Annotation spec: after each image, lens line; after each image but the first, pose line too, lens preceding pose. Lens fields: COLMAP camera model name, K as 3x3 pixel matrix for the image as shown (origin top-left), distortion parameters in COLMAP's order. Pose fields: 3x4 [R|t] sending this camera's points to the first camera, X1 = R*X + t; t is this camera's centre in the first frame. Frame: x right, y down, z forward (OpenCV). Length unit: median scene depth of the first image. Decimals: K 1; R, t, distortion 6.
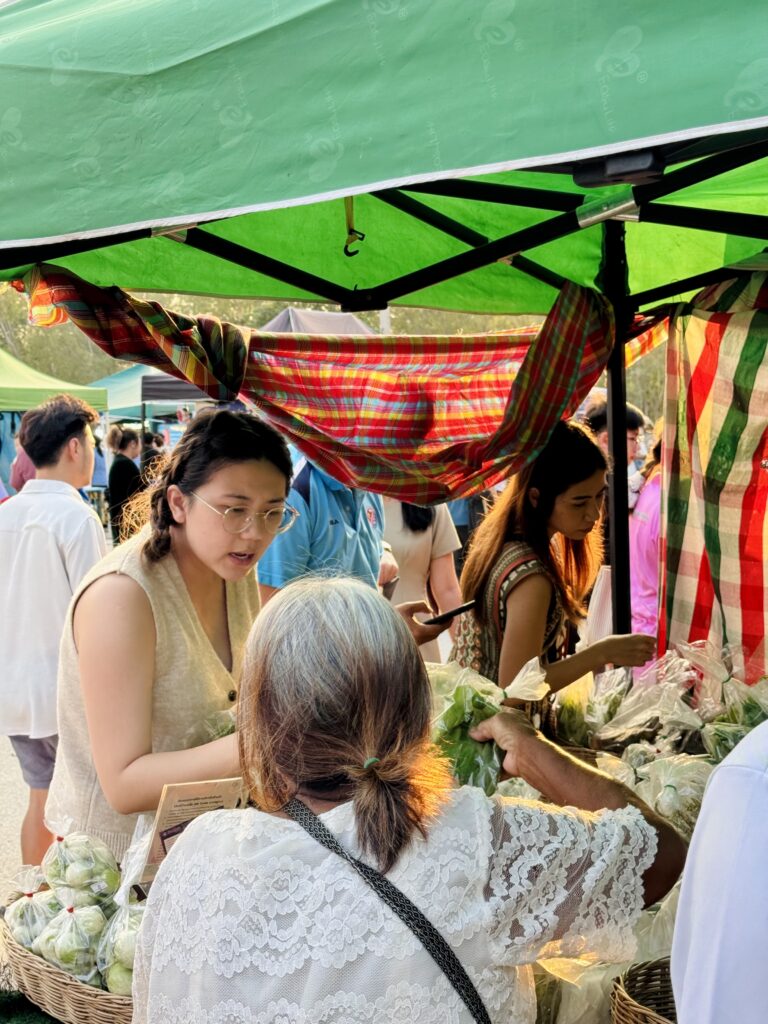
lens RADIAL K [[1416.0, 0, 384.0], [0, 1416.0, 512.0], [0, 0, 1]] dist [0.278131, -0.765712]
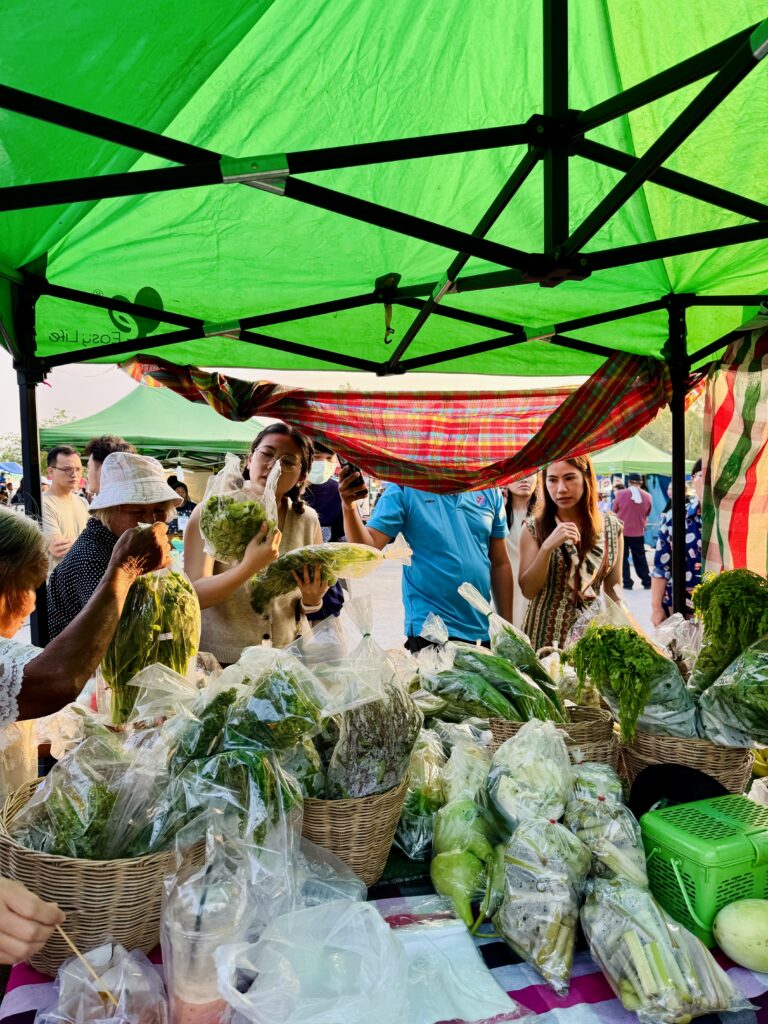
lens RADIAL K [[734.4, 0, 384.0], [0, 734.4, 512.0], [0, 0, 1]] dist [0.077865, -0.110391]
pose [[0.765562, 0.039827, -0.642128, 0.448296], [-0.057404, 0.998330, -0.006519, 0.021235], [0.640796, 0.041851, 0.766570, 0.280130]]
